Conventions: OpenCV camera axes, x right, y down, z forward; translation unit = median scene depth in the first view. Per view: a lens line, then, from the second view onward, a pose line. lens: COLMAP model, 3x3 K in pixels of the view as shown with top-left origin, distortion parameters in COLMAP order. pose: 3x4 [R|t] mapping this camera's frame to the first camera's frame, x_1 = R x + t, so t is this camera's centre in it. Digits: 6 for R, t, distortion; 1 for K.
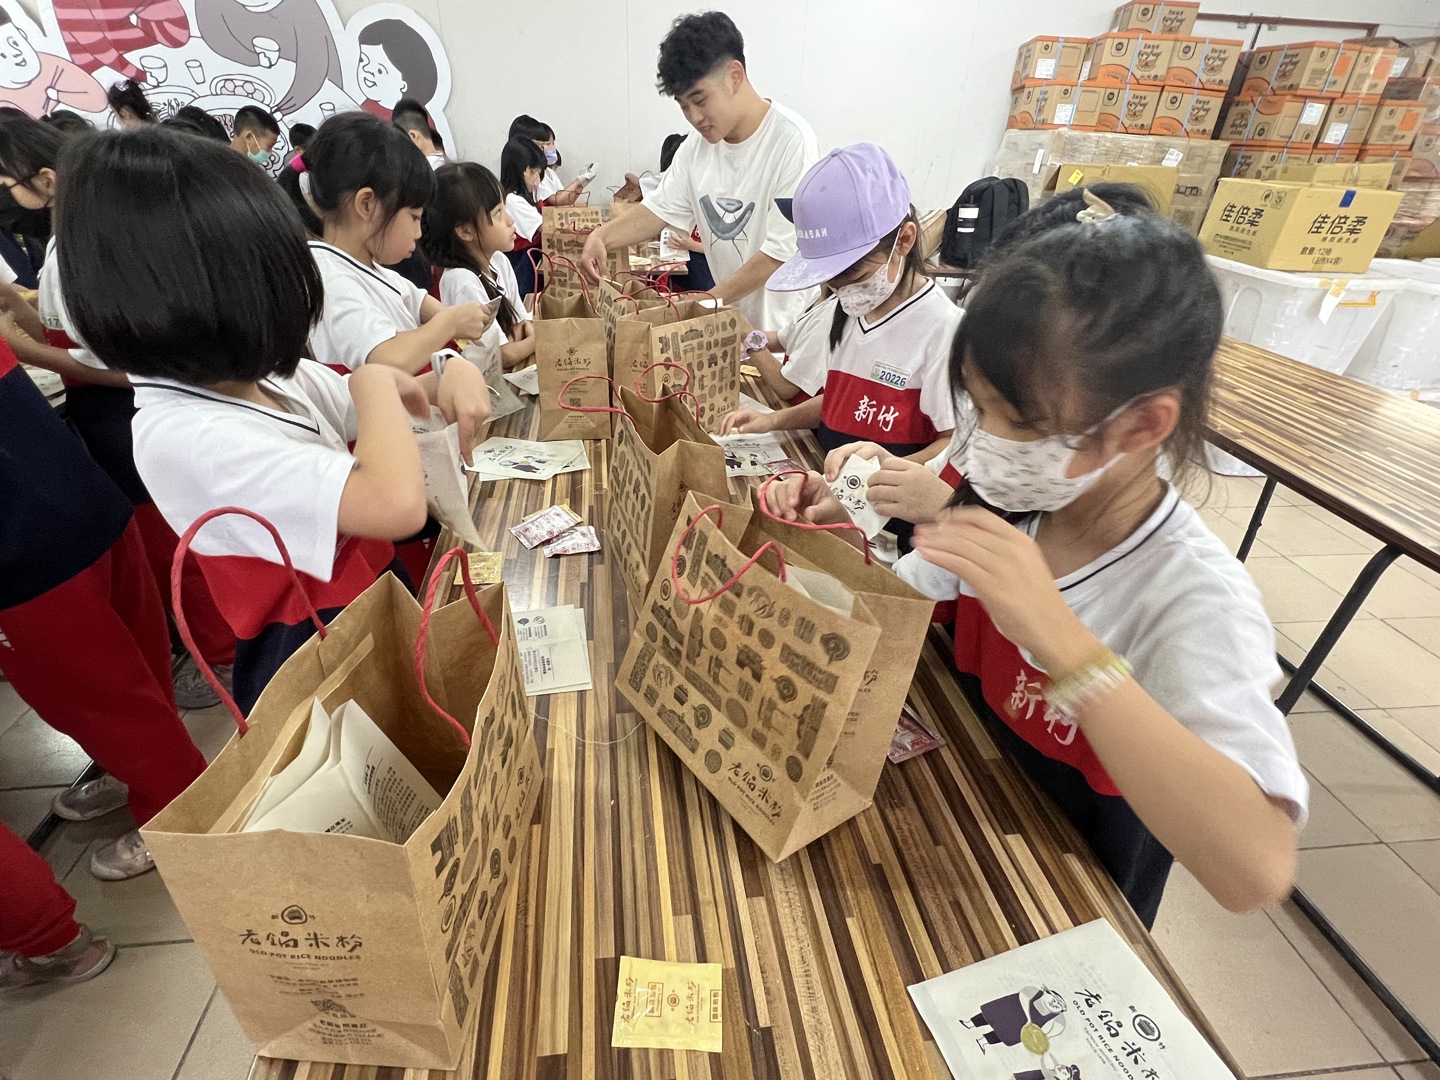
lens RADIAL K [[733.9, 0, 726.4], [0, 733.9, 537.0], [0, 0, 1]] dist [-0.003329, 0.000354]
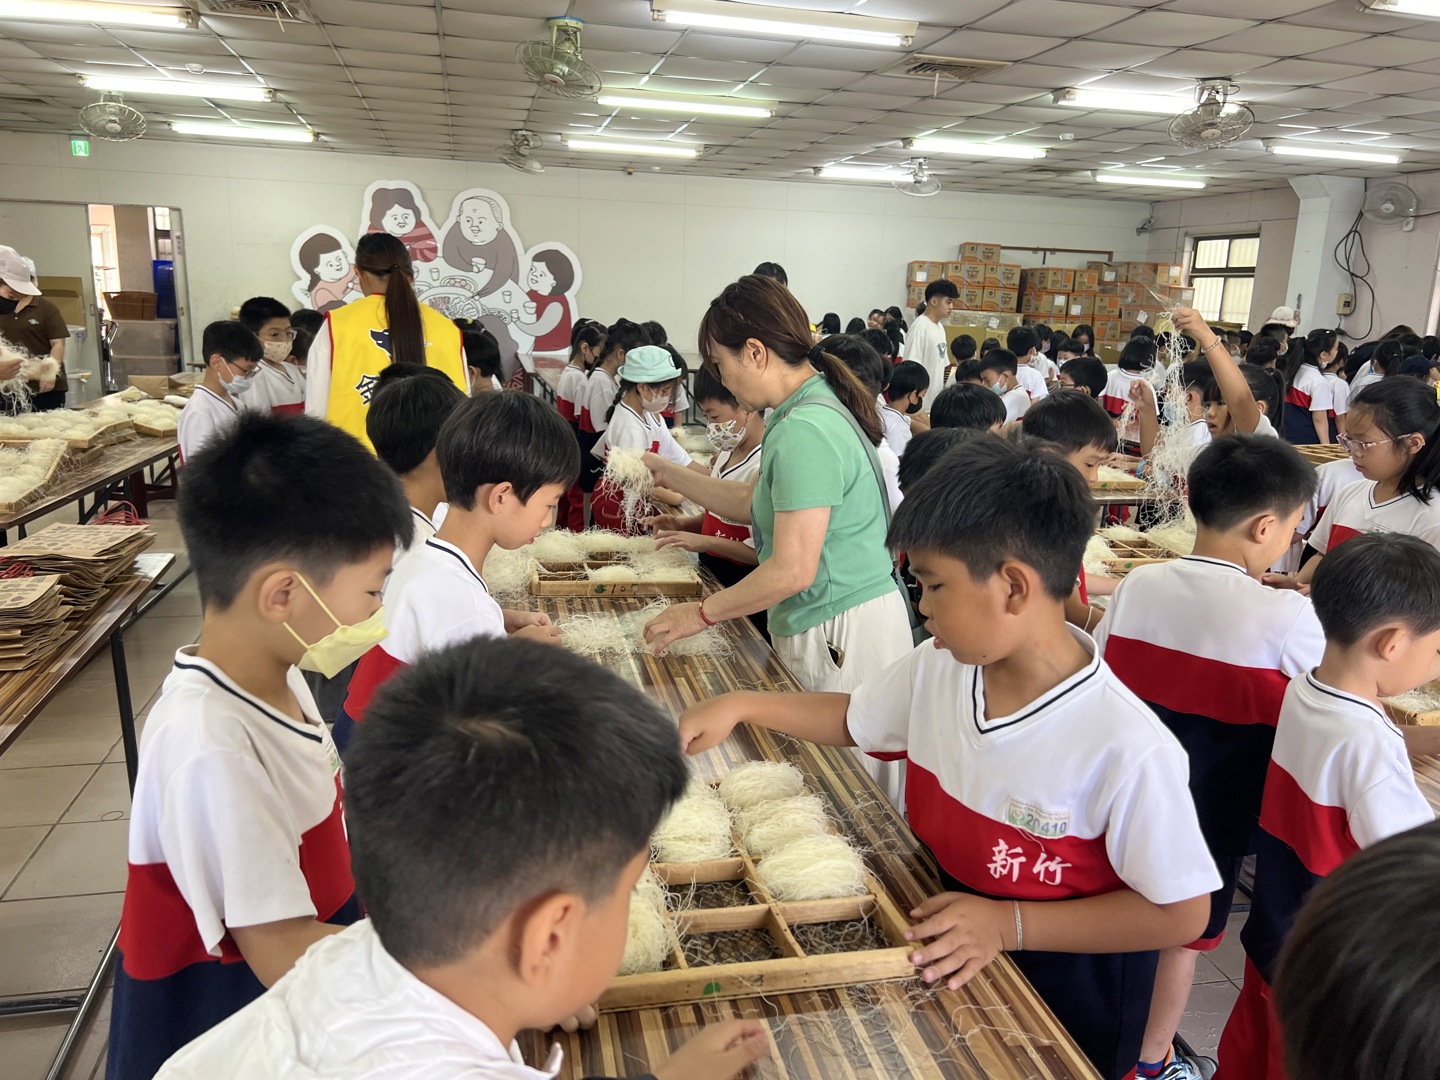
lens RADIAL K [[1077.7, 0, 719.4], [0, 1077.7, 541.7], [0, 0, 1]] dist [0.001311, -0.000210]
pose [[0.991093, -0.024432, 0.130911, -0.421599], [0.061176, 0.956692, -0.284600, 0.712964], [-0.118288, 0.290074, 0.949666, -1.281305]]
